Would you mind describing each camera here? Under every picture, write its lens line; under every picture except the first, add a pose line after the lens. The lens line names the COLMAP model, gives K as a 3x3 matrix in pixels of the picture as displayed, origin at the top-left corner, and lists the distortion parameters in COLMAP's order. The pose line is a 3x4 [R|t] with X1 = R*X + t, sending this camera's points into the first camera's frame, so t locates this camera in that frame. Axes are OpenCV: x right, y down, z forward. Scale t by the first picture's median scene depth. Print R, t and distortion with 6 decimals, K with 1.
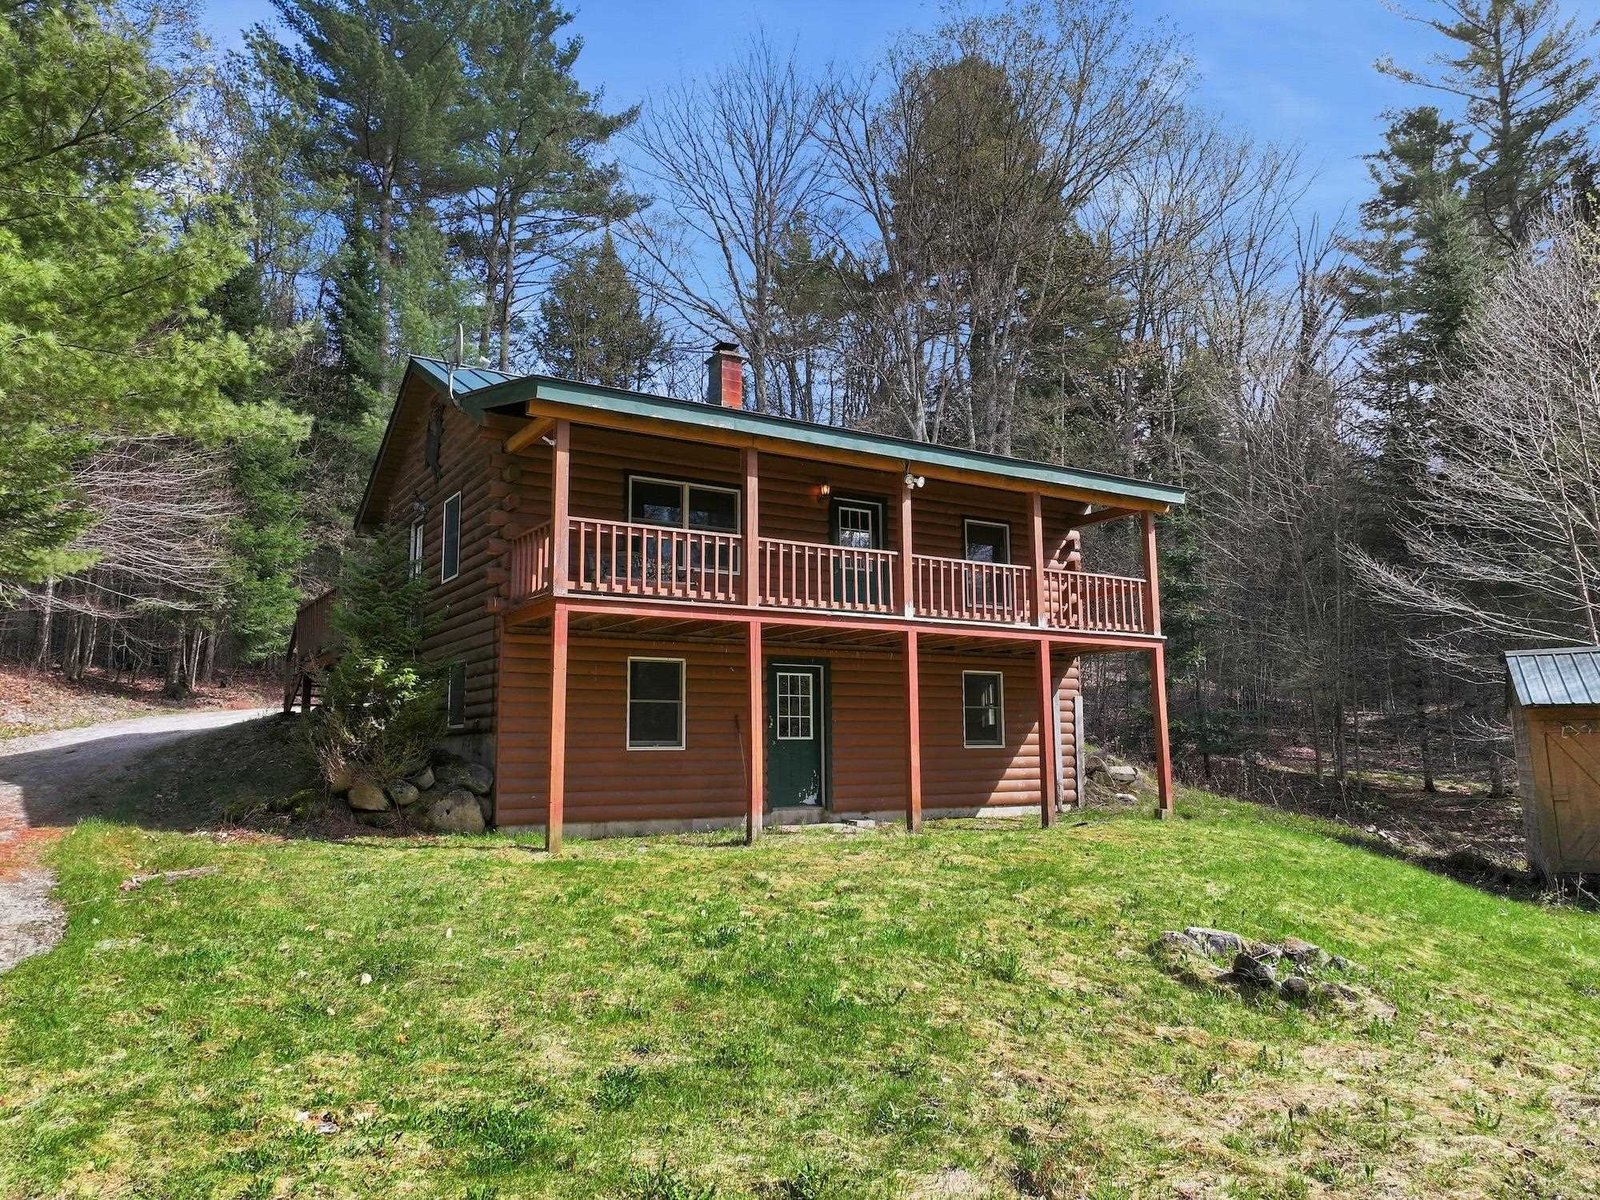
lens RADIAL K [[1122.4, 0, 802.4], [0, 1122.4, 593.1], [0, 0, 1]] dist [-0.004762, 0.018392]
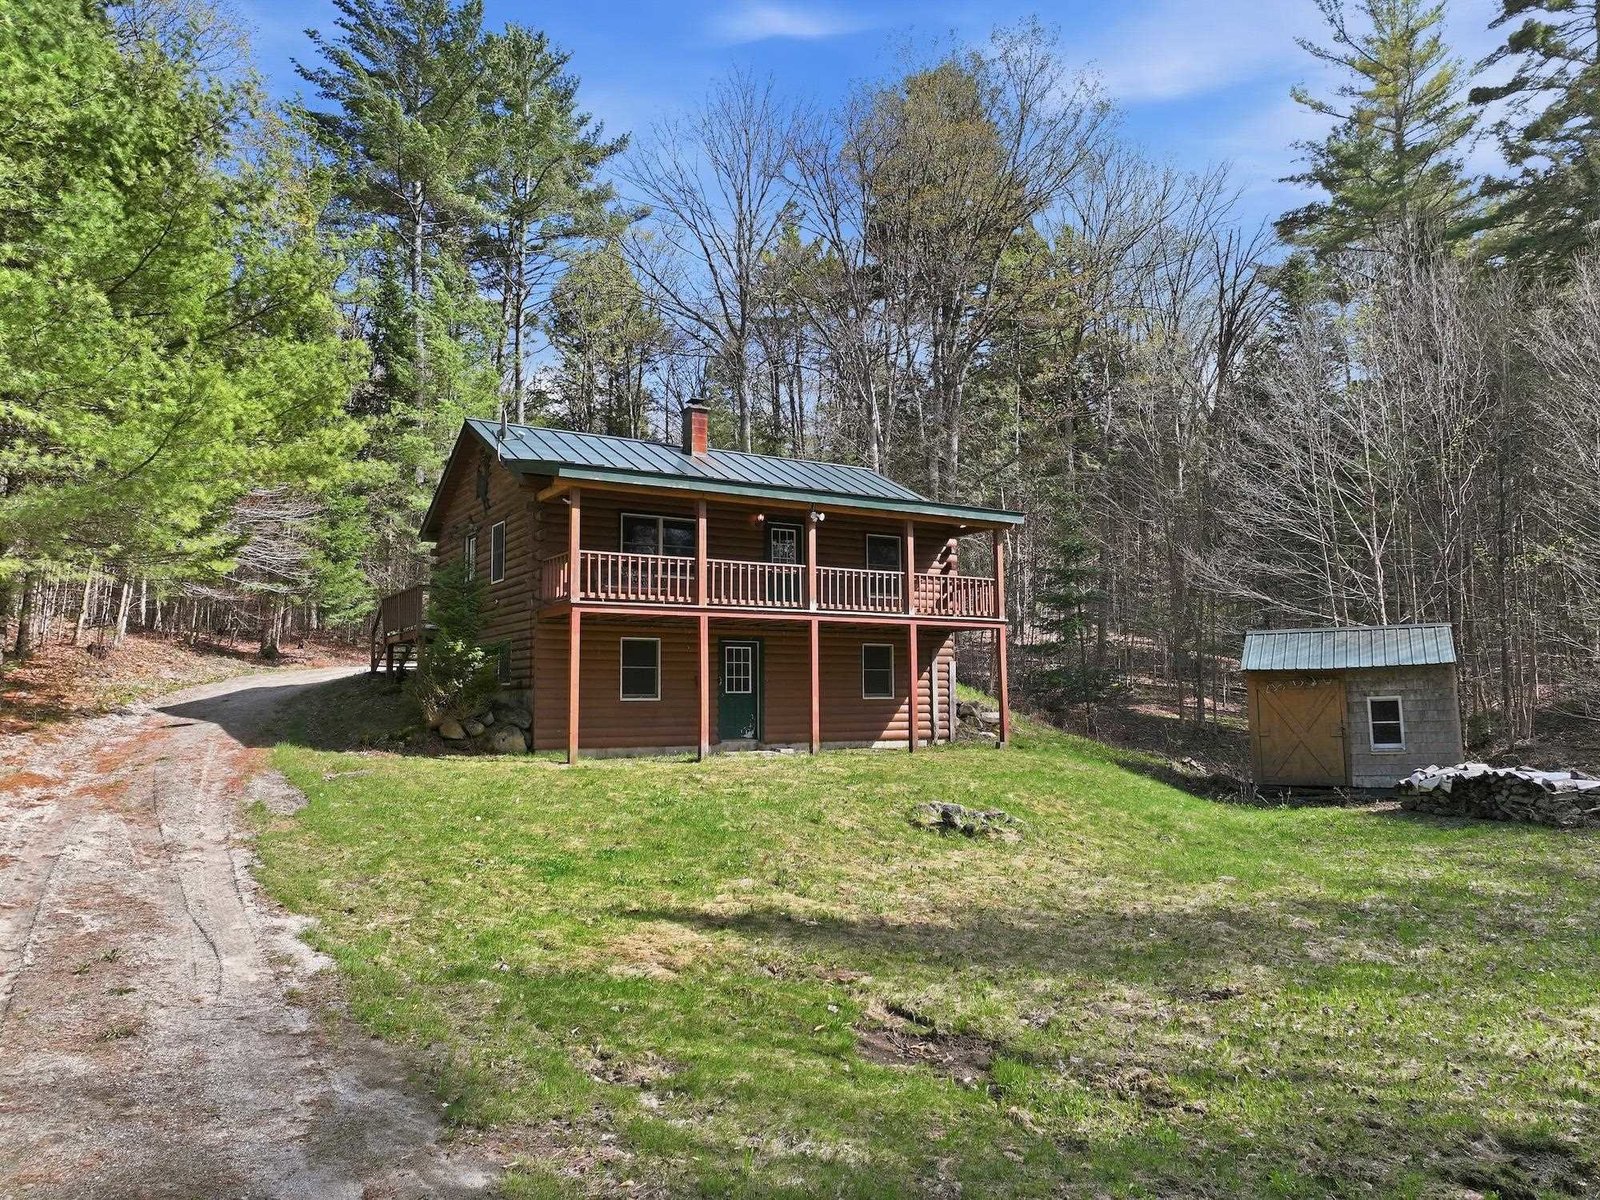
lens RADIAL K [[1122.4, 0, 800.1], [0, 1122.4, 591.8], [0, 0, 1]] dist [-0.004762, 0.018392]
pose [[0.999942, 0.000457, -0.010715, 0.093705], [0.000012, 0.999042, 0.043752, -0.066262], [0.010725, -0.043750, 0.998985, -0.457593]]
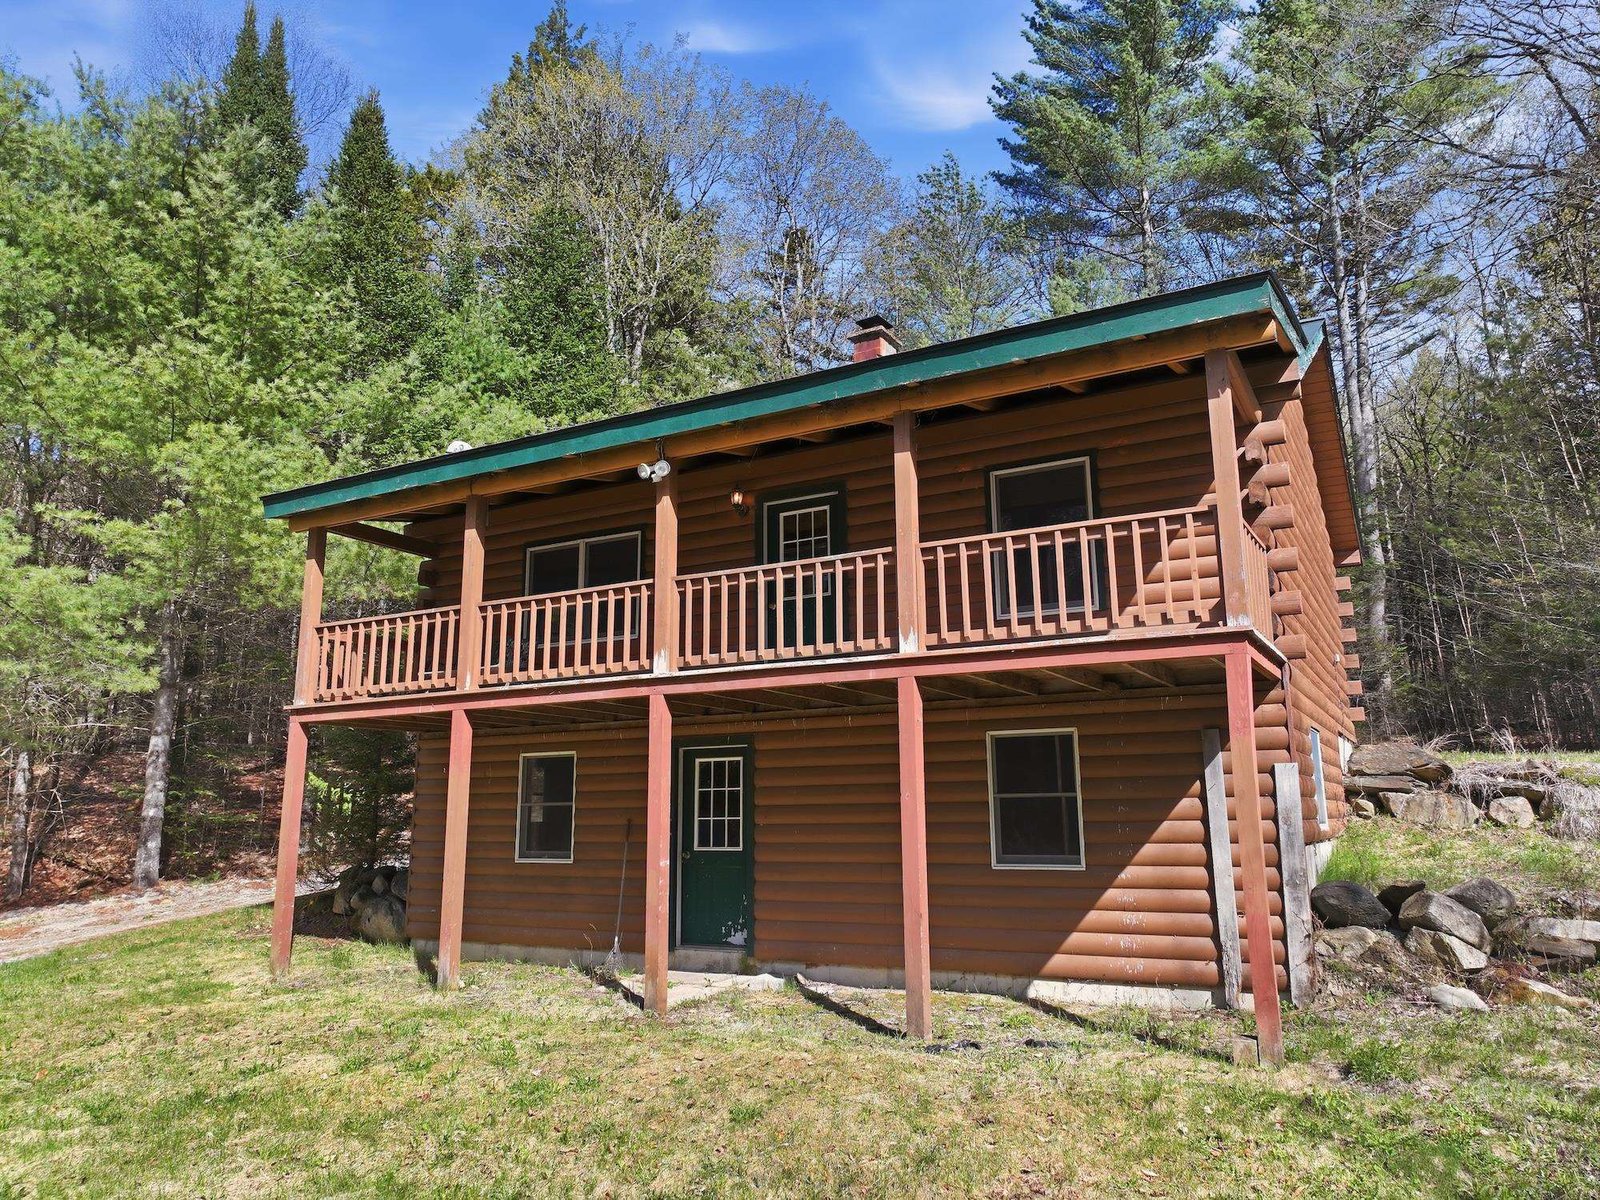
lens RADIAL K [[1122.4, 0, 806.8], [0, 1122.4, 596.6], [0, 0, 1]] dist [-0.004762, 0.018392]
pose [[0.479266, -0.161647, -0.862655, 0.710421], [0.133309, 0.984896, -0.110490, 0.060578], [0.867487, -0.062045, 0.493576, 0.749279]]
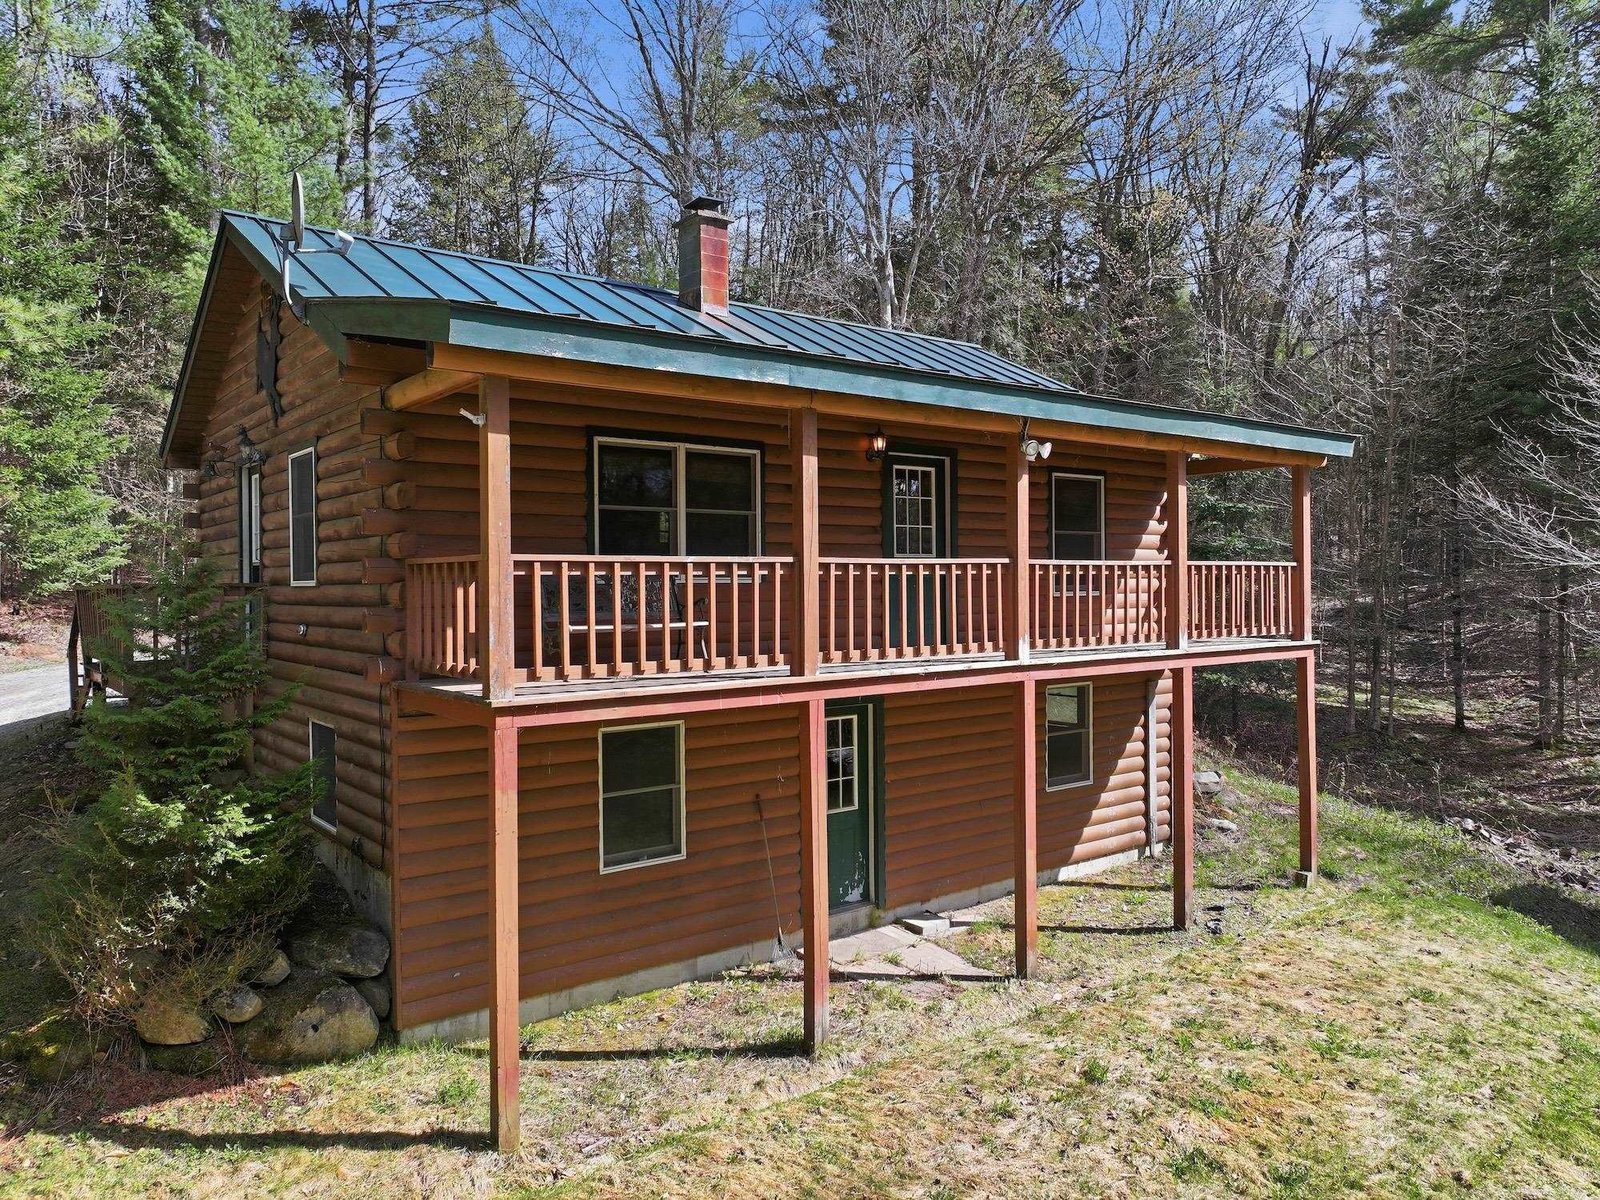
lens RADIAL K [[1122.4, 0, 801.3], [0, 1122.4, 590.4], [0, 0, 1]] dist [-0.004762, 0.018392]
pose [[0.995076, -0.000076, 0.099114, -0.101304], [-0.014547, 0.989057, 0.146813, -0.113007], [-0.098040, -0.147532, 0.984186, 0.363403]]
